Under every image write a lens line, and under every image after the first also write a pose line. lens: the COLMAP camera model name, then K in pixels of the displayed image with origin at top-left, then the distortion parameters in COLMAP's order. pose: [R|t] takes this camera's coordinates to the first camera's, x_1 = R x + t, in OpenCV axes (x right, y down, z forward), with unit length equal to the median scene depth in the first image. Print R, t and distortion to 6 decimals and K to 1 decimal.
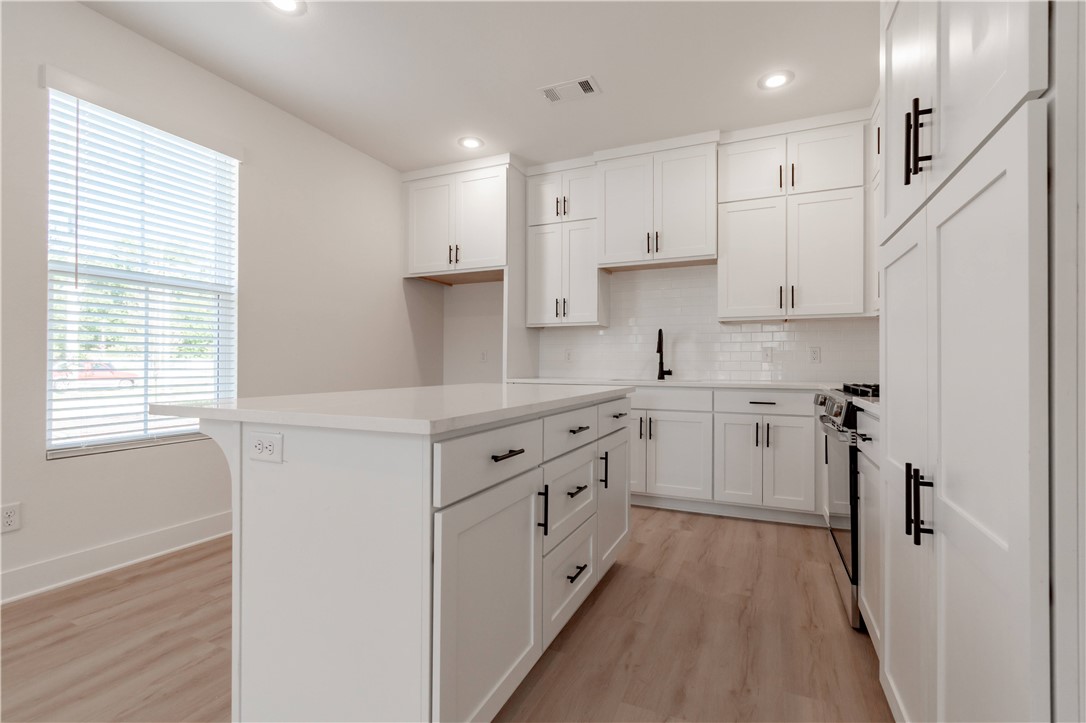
lens RADIAL K [[502.3, 0, 543.0], [0, 502.3, 361.5], [0, 0, 1]] dist [0.000095, -0.000024]
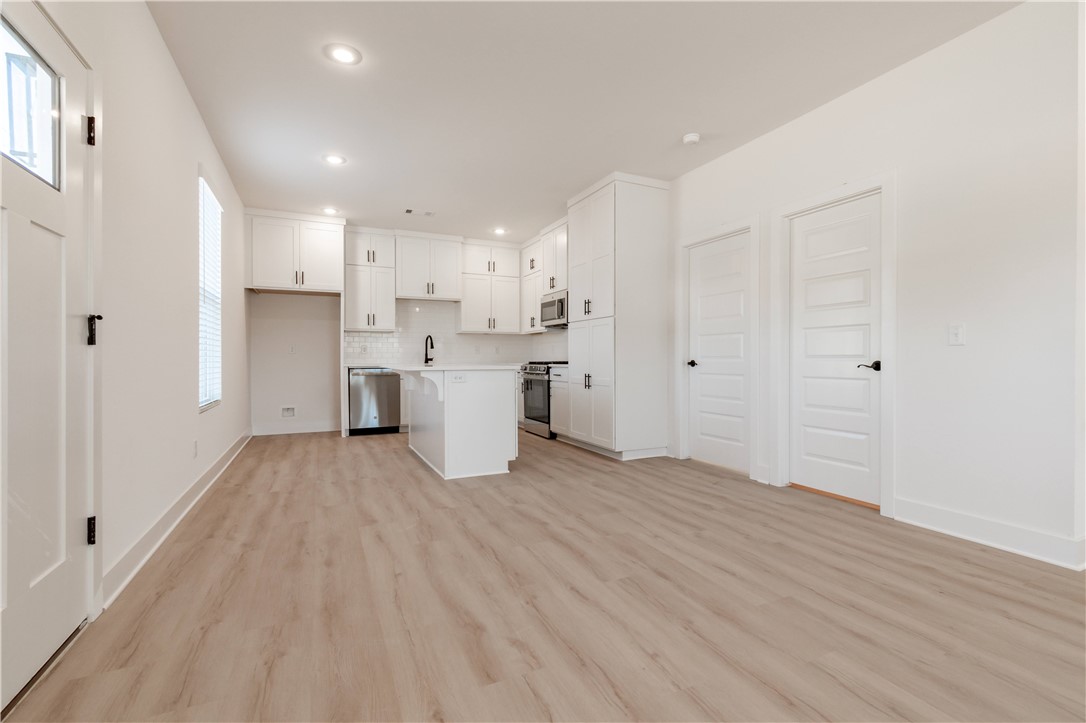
lens RADIAL K [[486.6, 0, 543.0], [0, 486.6, 361.5], [0, 0, 1]] dist [0.000409, 0.000036]
pose [[0.655714, -0.007841, 0.754968, -0.880264], [0.000955, 0.999954, 0.009557, 0.014039], [-0.755008, -0.005546, 0.655692, -0.490710]]
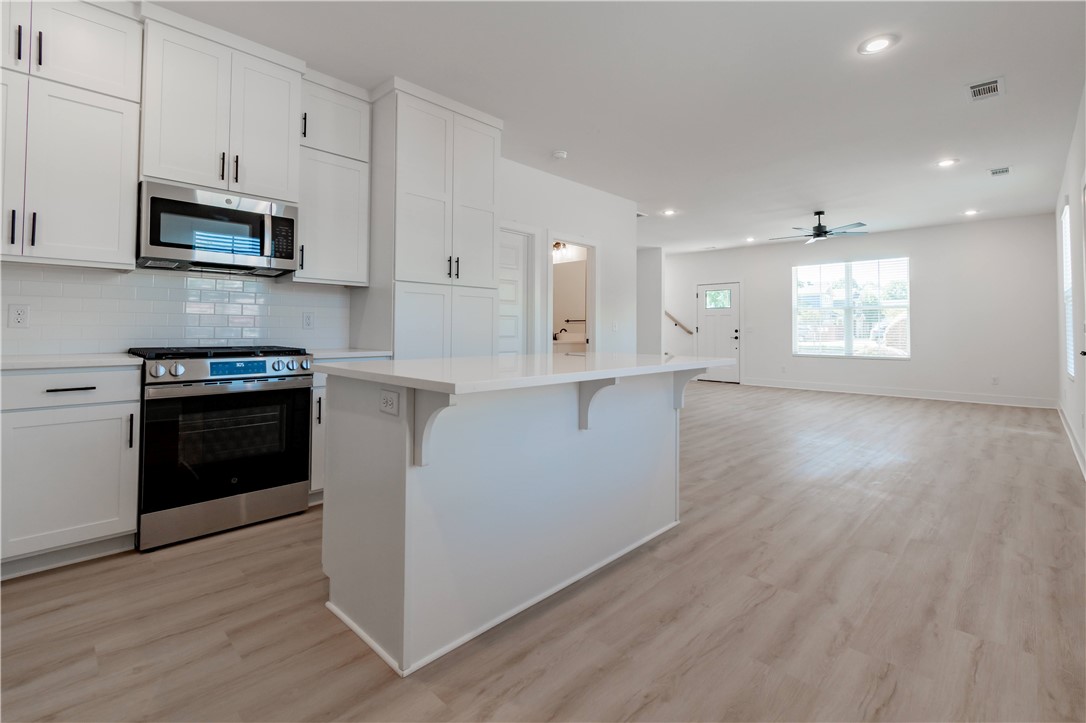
lens RADIAL K [[493.3, 0, 541.2], [0, 493.3, 316.0], [0, 0, 1]] dist [-0.001489, -0.000884]
pose [[-0.938773, -0.000472, 0.344537, -0.282949], [-0.010413, 0.999581, -0.027003, -0.005373], [-0.344380, -0.028937, -0.938384, 1.128119]]
